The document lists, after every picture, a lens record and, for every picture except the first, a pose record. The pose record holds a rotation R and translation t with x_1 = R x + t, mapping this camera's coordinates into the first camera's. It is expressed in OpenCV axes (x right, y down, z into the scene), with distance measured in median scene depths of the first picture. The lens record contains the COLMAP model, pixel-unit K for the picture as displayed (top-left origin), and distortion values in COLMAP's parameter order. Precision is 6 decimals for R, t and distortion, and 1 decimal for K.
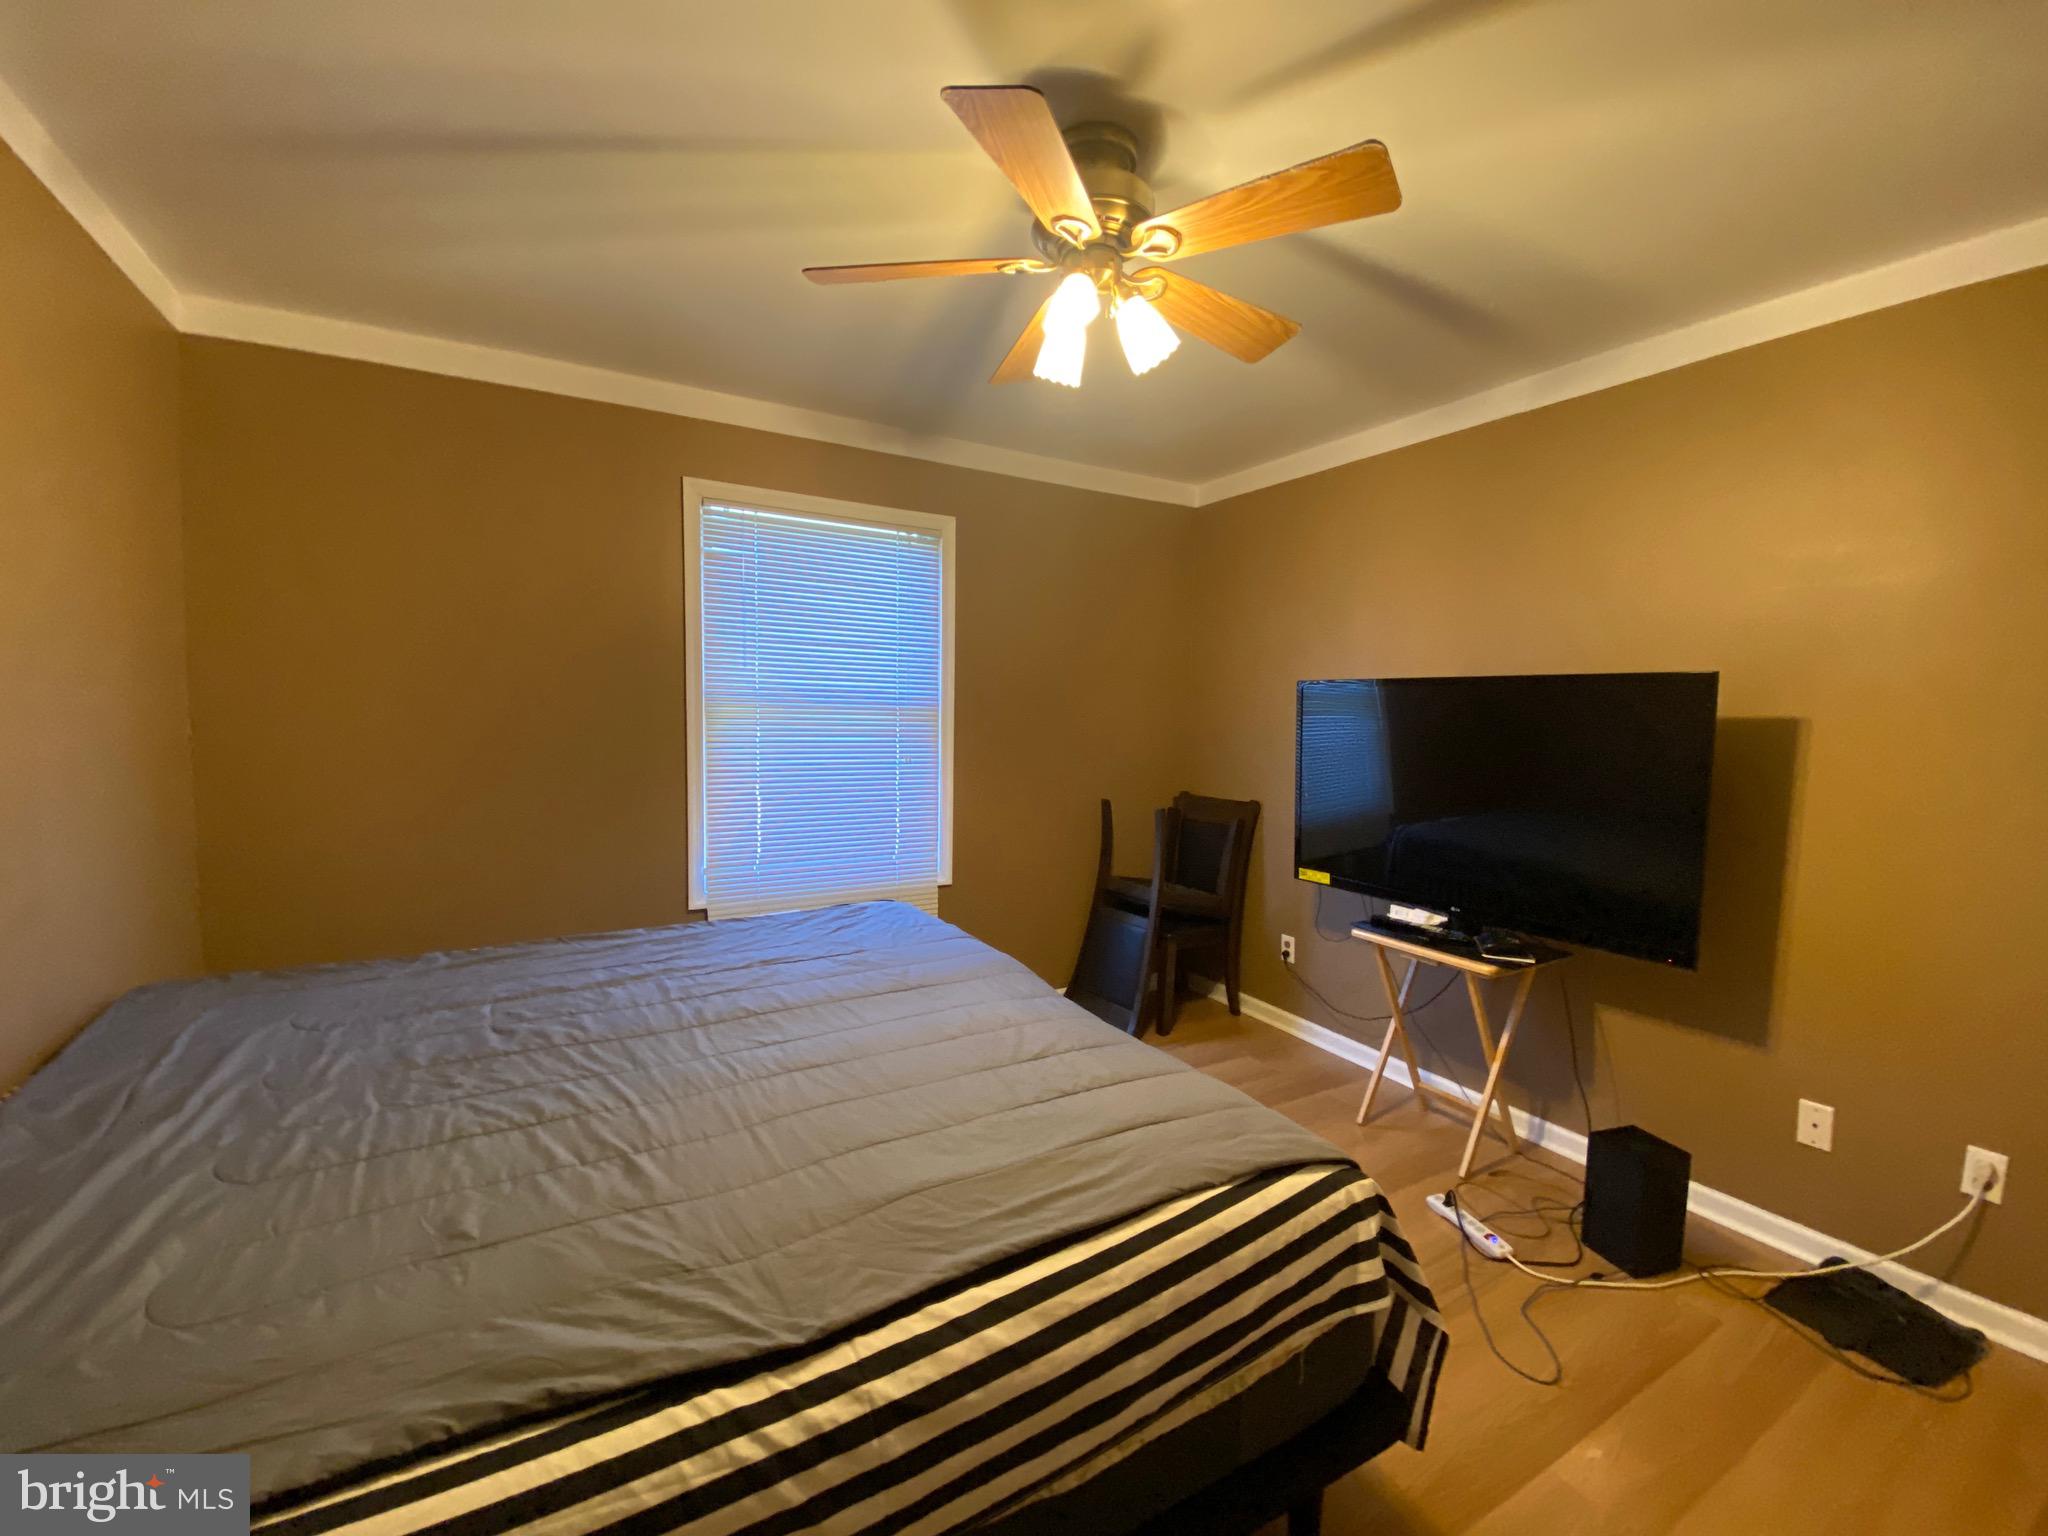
lens RADIAL K [[832.7, 0, 1013.0], [0, 832.7, 768.8], [0, 0, 1]] dist [0.026221, -0.022923]
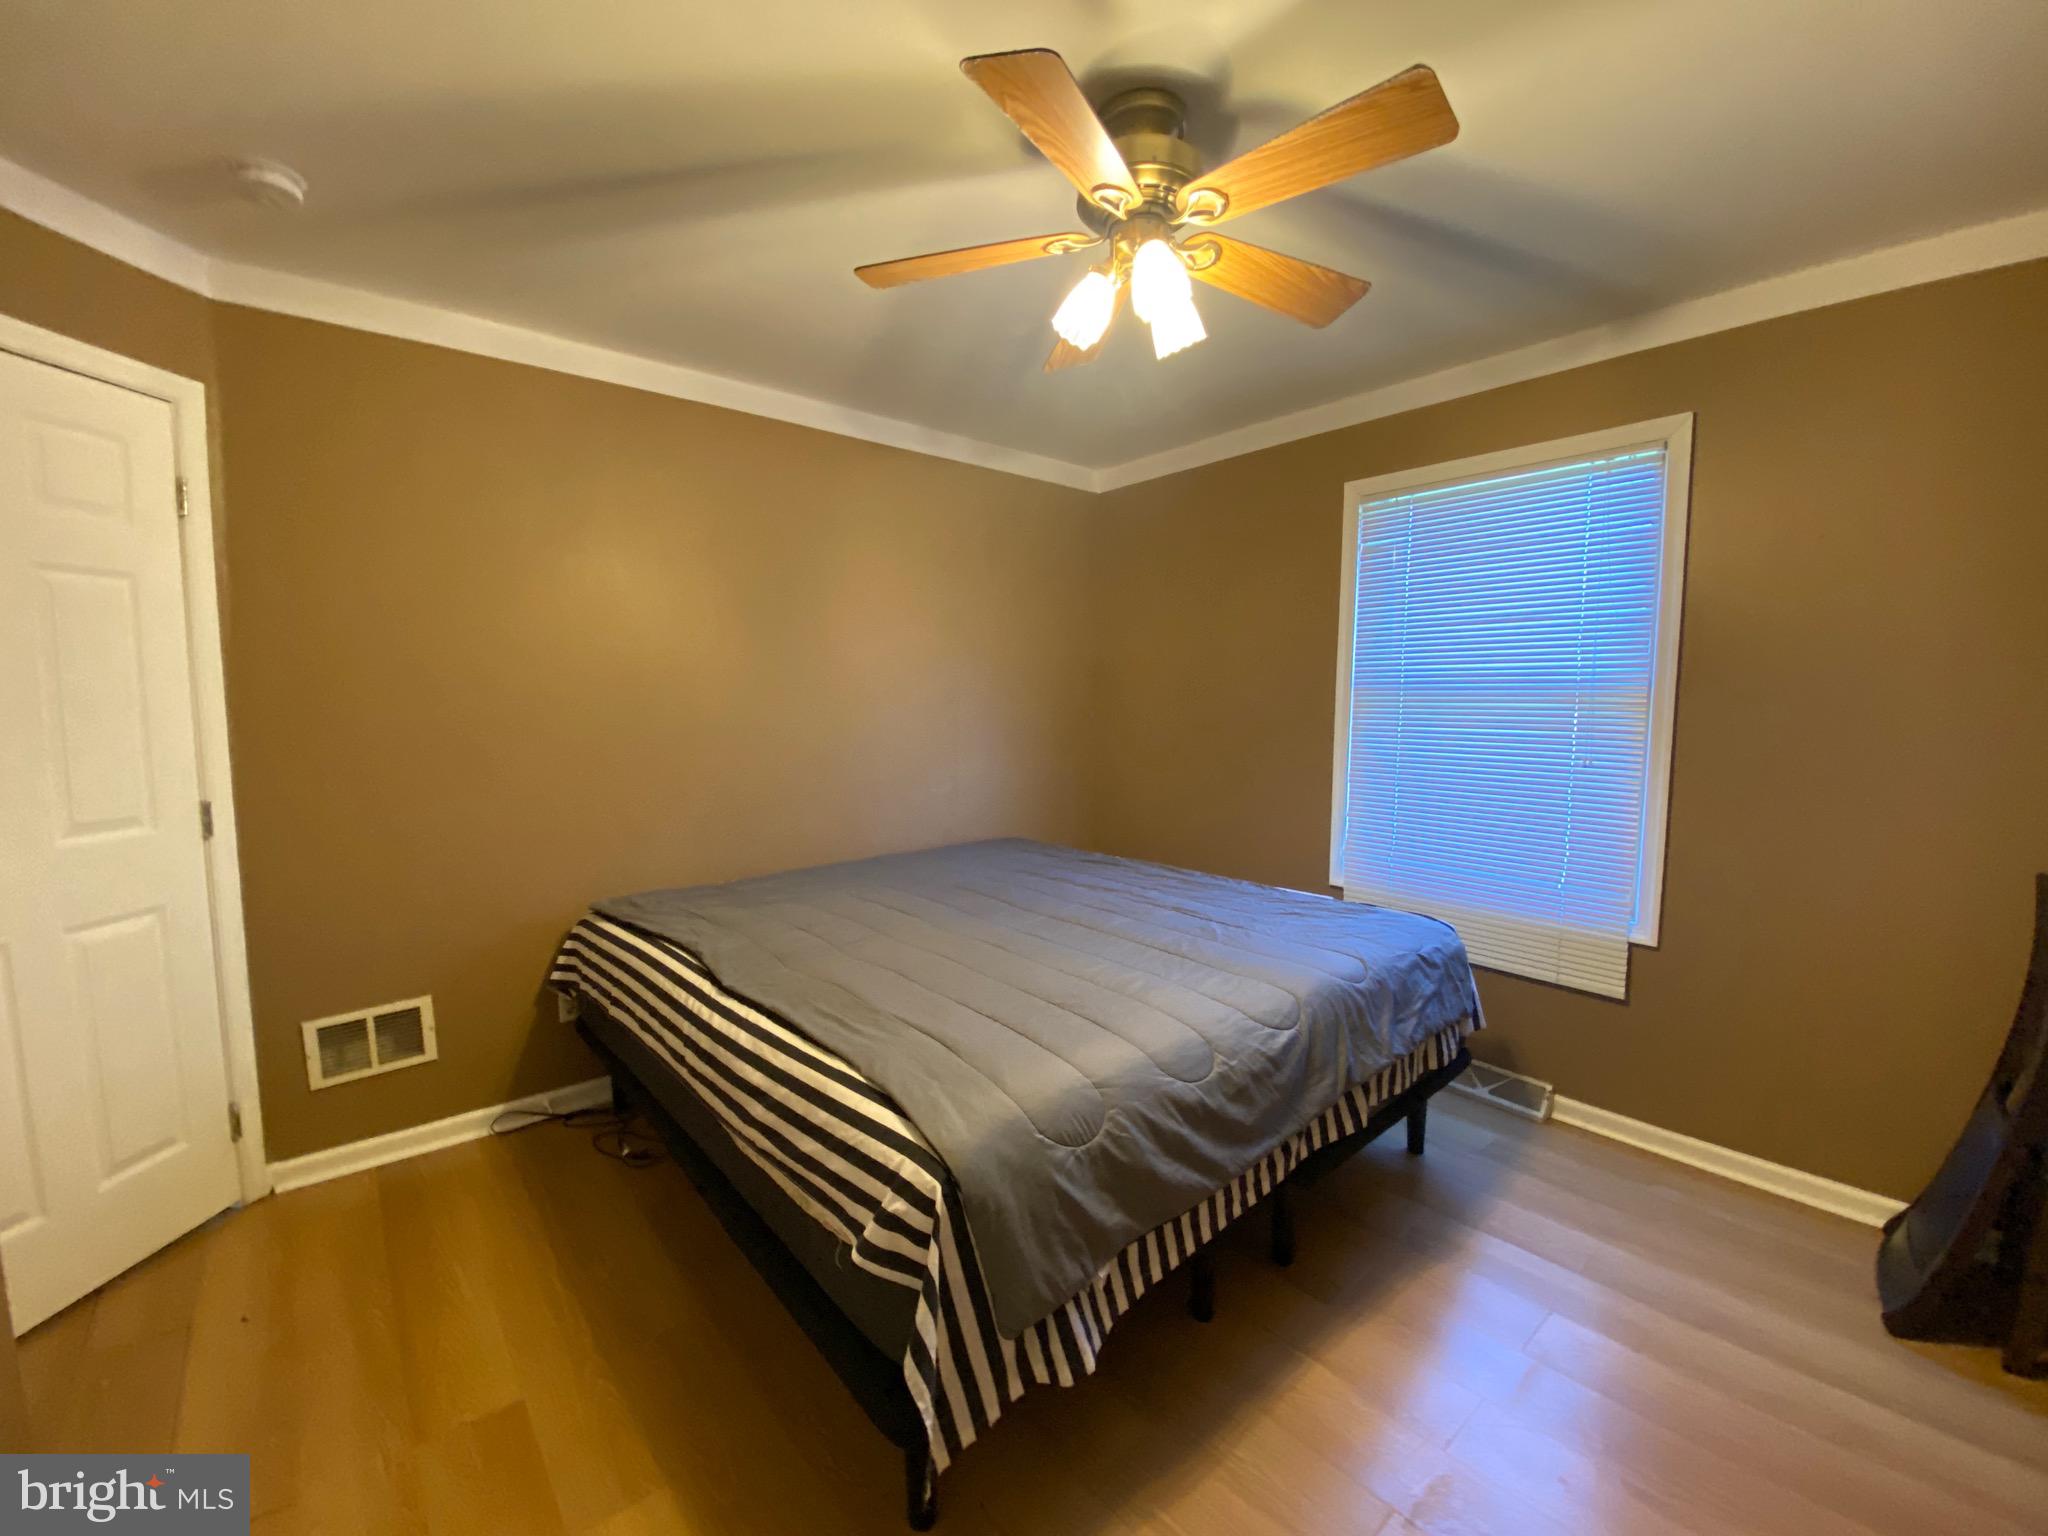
lens RADIAL K [[832.7, 0, 1013.0], [0, 832.7, 768.8], [0, 0, 1]] dist [0.026221, -0.022923]
pose [[0.164533, 0.069108, -0.983948, 0.790615], [-0.069102, 0.995899, 0.058392, -0.020376], [0.983948, 0.058385, 0.168634, 0.534263]]
